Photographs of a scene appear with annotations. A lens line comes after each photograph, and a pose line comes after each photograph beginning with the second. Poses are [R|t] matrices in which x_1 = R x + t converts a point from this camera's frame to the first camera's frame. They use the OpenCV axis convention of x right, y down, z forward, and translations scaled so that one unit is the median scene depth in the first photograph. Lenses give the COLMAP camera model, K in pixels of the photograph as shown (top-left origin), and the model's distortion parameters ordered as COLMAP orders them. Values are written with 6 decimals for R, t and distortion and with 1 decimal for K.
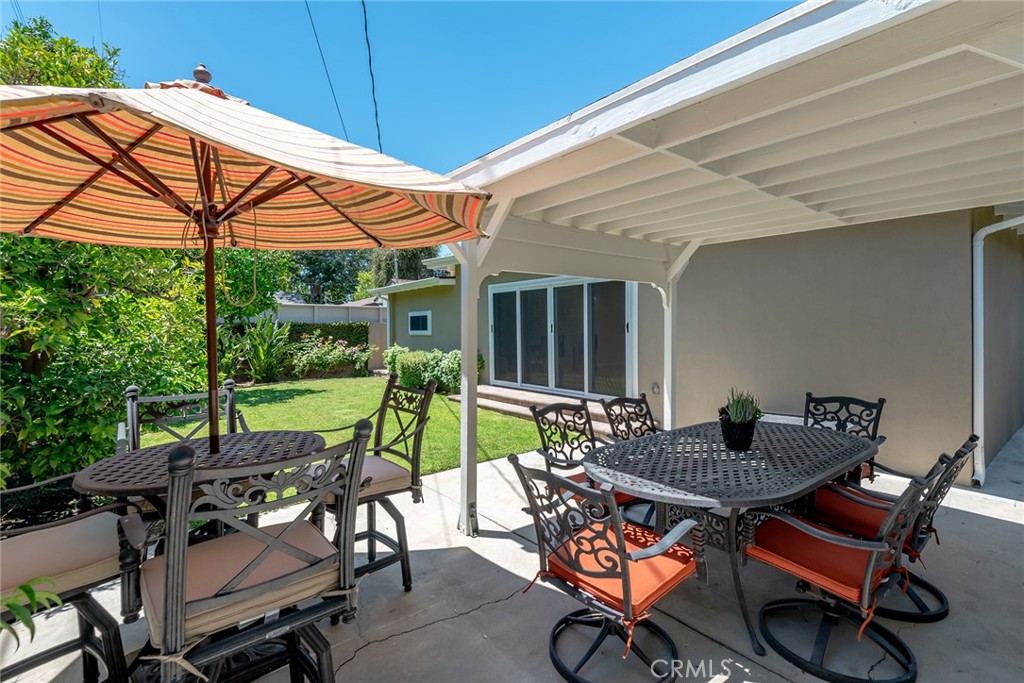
lens RADIAL K [[465.3, 0, 512.4], [0, 465.3, 330.7], [0, 0, 1]] dist [0.025509, -0.011960]
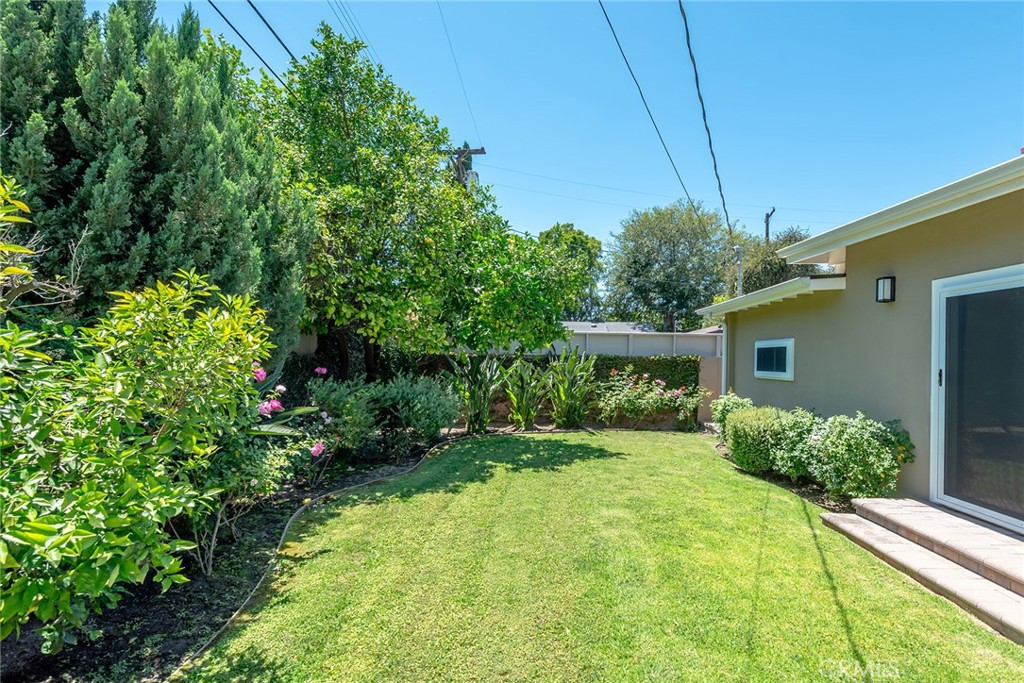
lens RADIAL K [[489.7, 0, 533.2], [0, 489.7, 360.6], [0, 0, 1]] dist [0.036892, -0.013934]
pose [[0.778808, 0.020564, -0.626925, -0.036799], [-0.021699, 0.999748, 0.005837, -0.011199], [0.626887, 0.009058, 0.779058, 0.289939]]
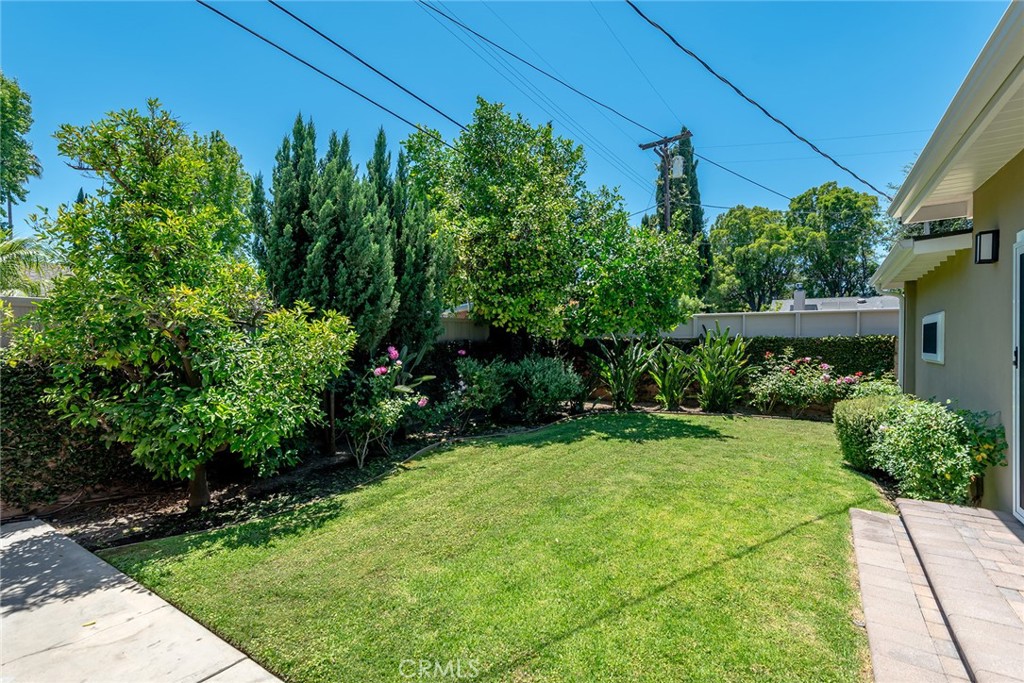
lens RADIAL K [[473.5, 0, 502.4], [0, 473.5, 351.4], [0, 0, 1]] dist [0.024683, -0.000745]
pose [[0.290277, 0.025276, -0.956609, 0.155885], [-0.005156, 0.999678, 0.024849, -0.012204], [0.956929, -0.002281, 0.290314, 0.405793]]
